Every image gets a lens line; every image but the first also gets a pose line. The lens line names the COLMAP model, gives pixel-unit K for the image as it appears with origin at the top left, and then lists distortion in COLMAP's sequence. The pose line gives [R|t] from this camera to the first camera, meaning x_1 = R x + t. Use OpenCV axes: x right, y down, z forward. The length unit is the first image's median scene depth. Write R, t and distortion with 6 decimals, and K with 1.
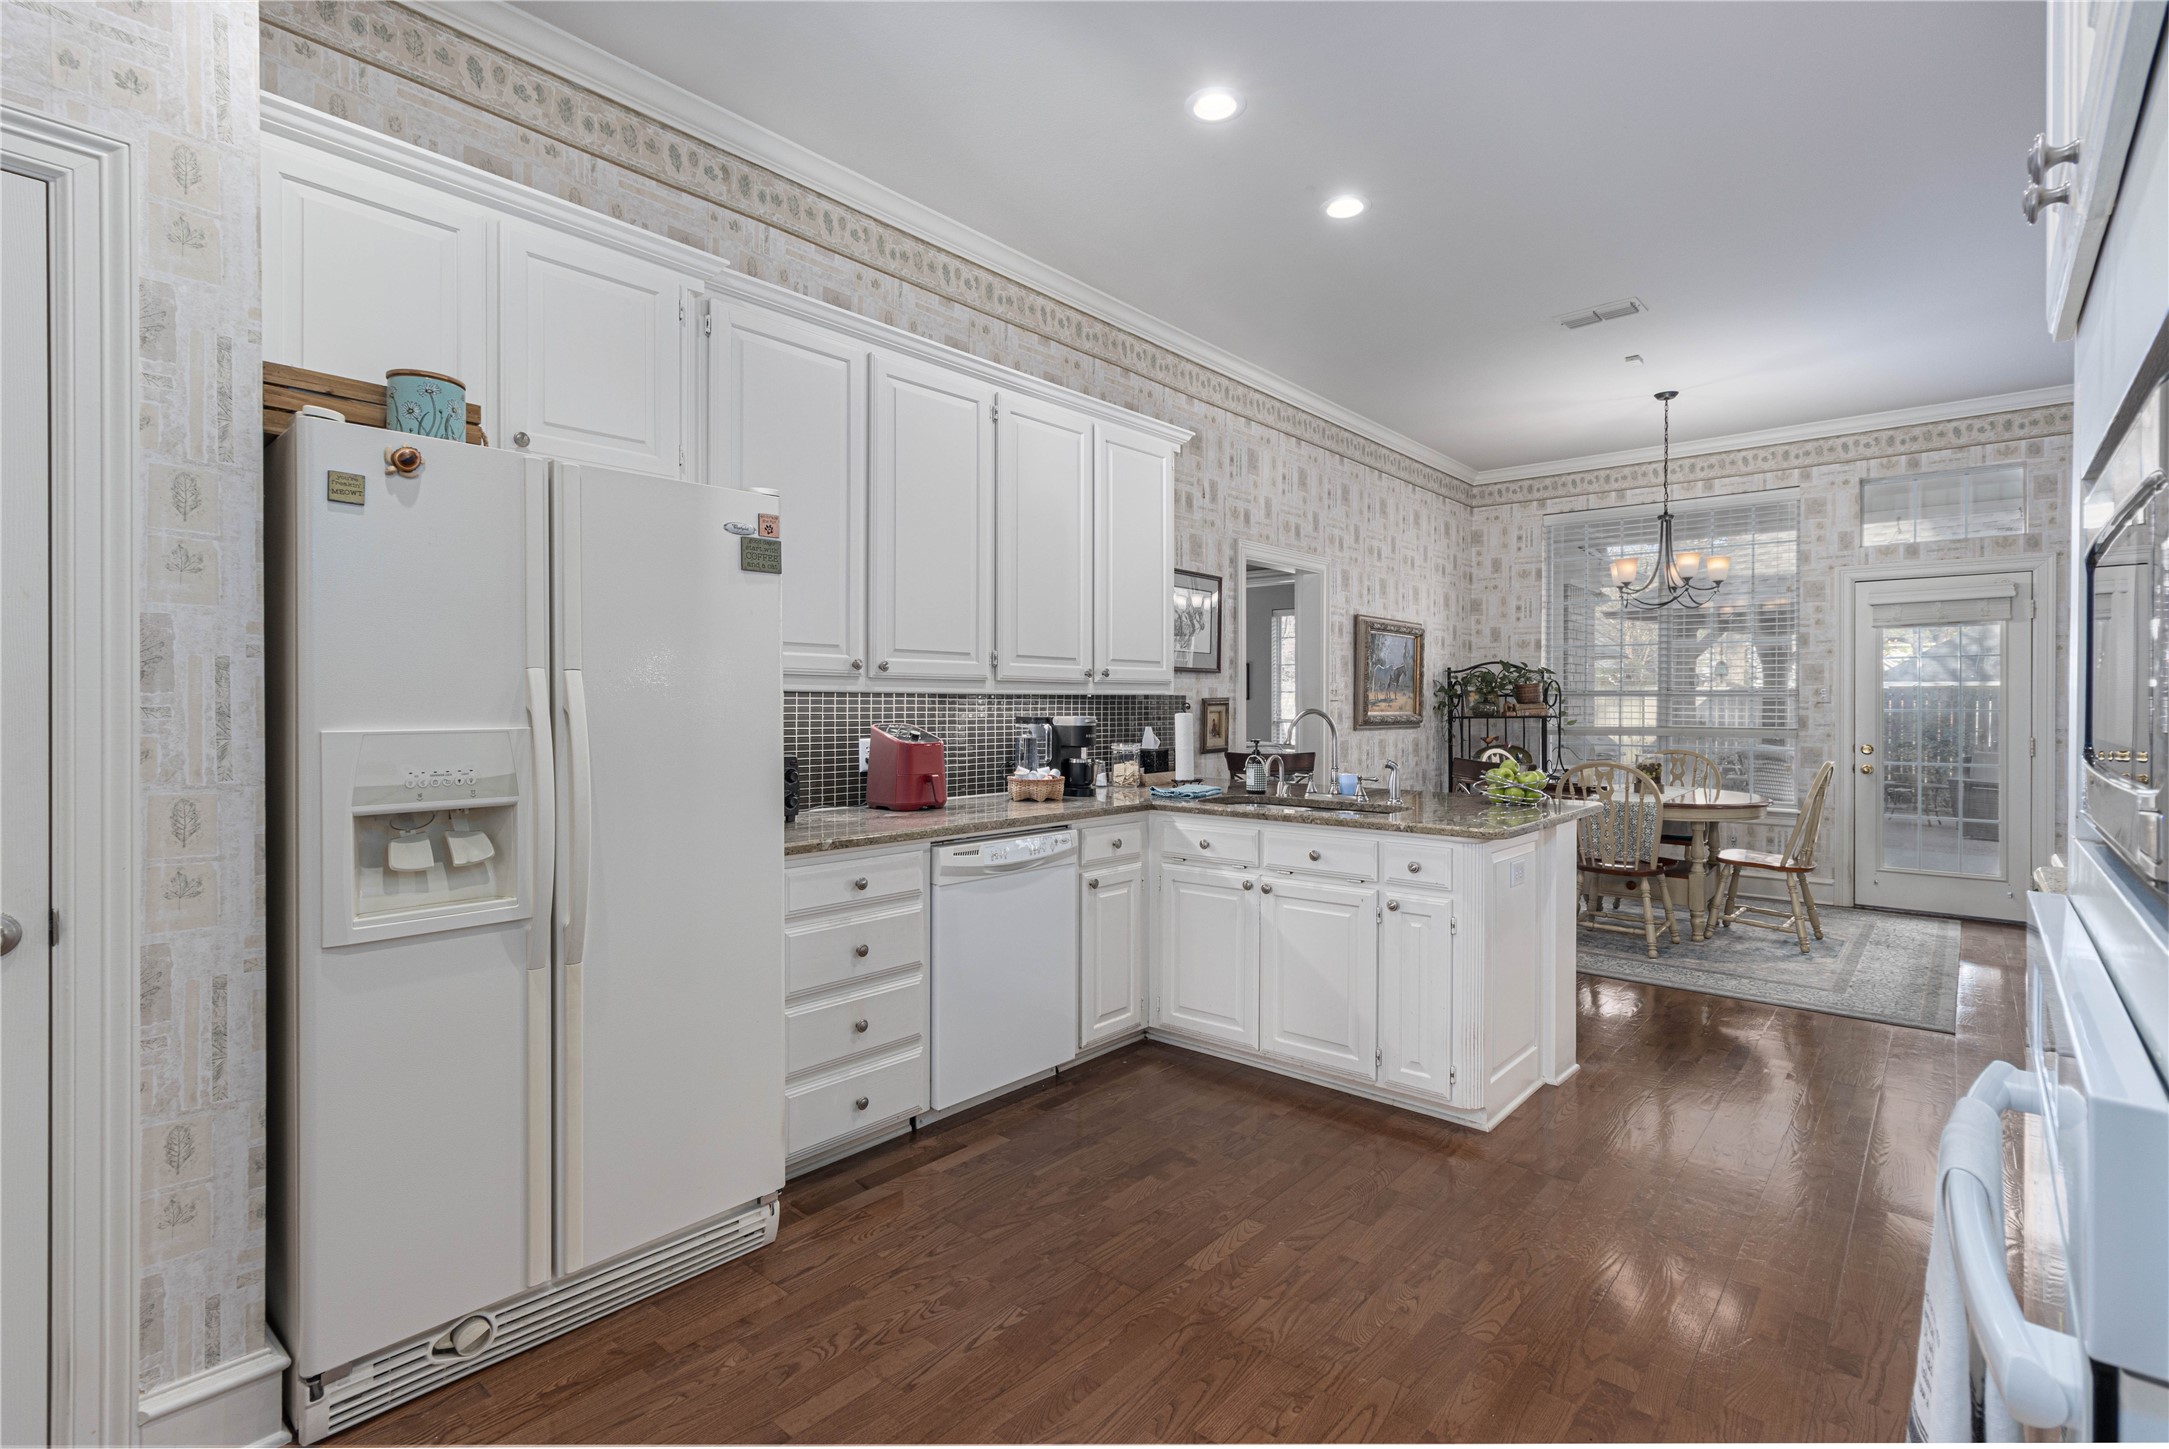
lens RADIAL K [[1010.8, 0, 1080.0], [0, 1010.8, 710.4], [0, 0, 1]] dist [0.001619, 0.000339]
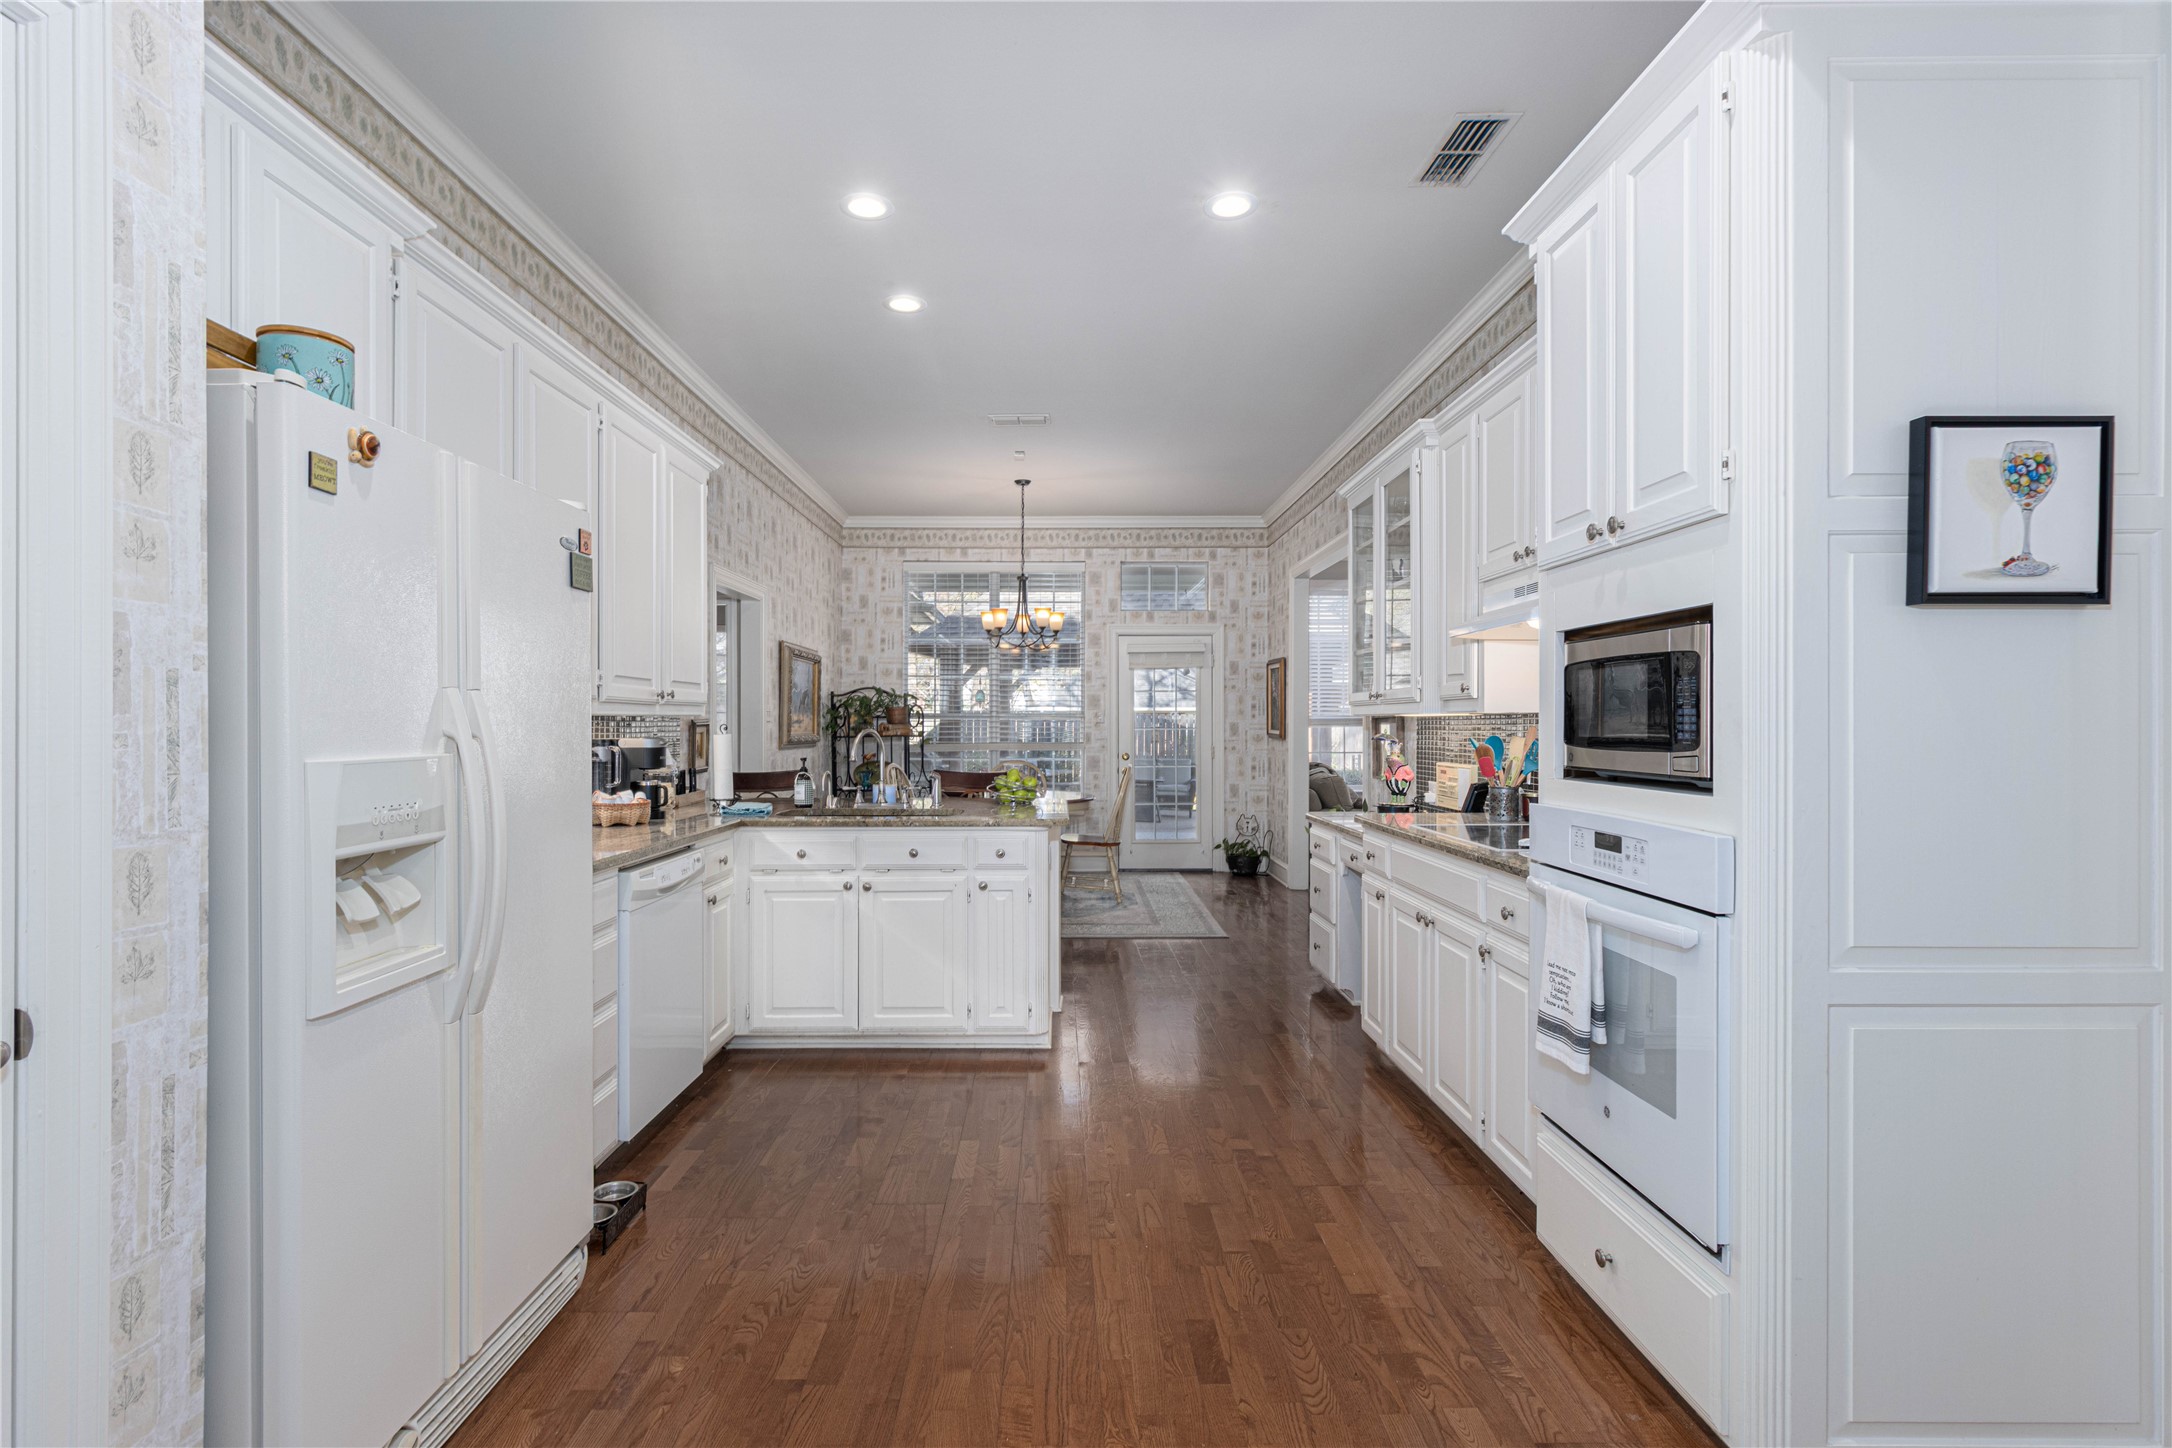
lens RADIAL K [[1012.2, 0, 1080.7], [0, 1012.2, 730.0], [0, 0, 1]] dist [0.001619, 0.000339]
pose [[0.756880, -0.006399, 0.653522, -0.366169], [0.007084, 0.999974, 0.001587, -0.001000], [-0.653515, 0.003428, 0.756906, -0.025131]]
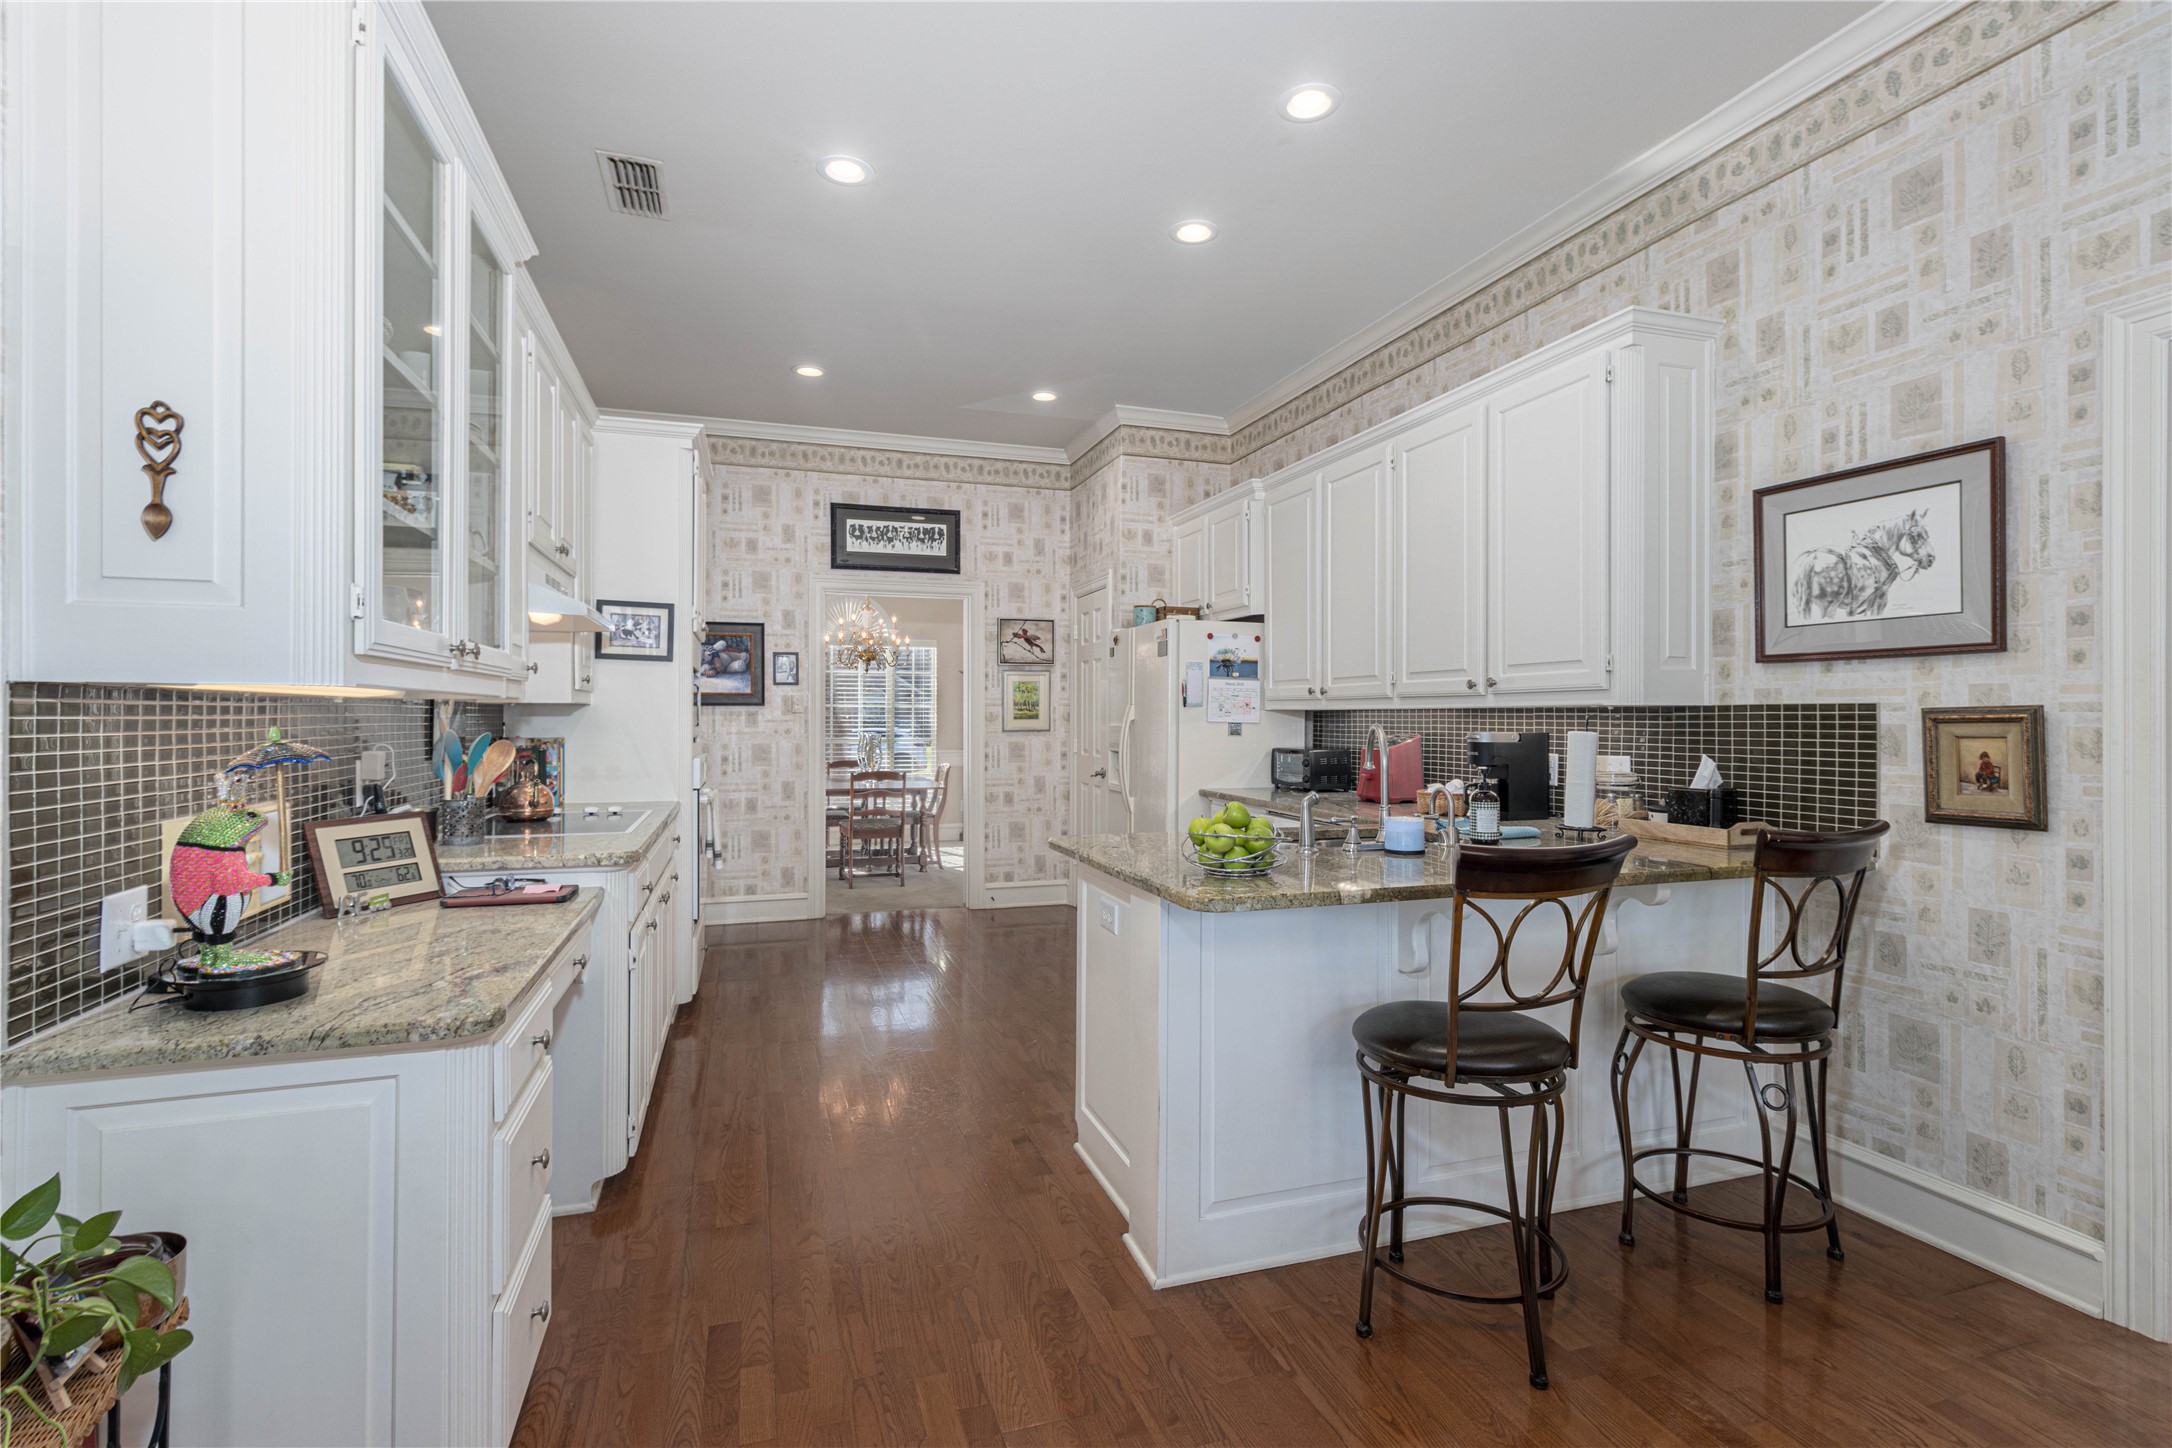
lens RADIAL K [[1012.2, 0, 1082.2], [0, 1012.2, 710.4], [0, 0, 1]] dist [0.001619, 0.000339]
pose [[-0.512724, -0.003283, -0.858548, 1.051295], [-0.004578, 0.999989, -0.001090, -0.011393], [0.858542, 0.003371, -0.512733, 1.257048]]
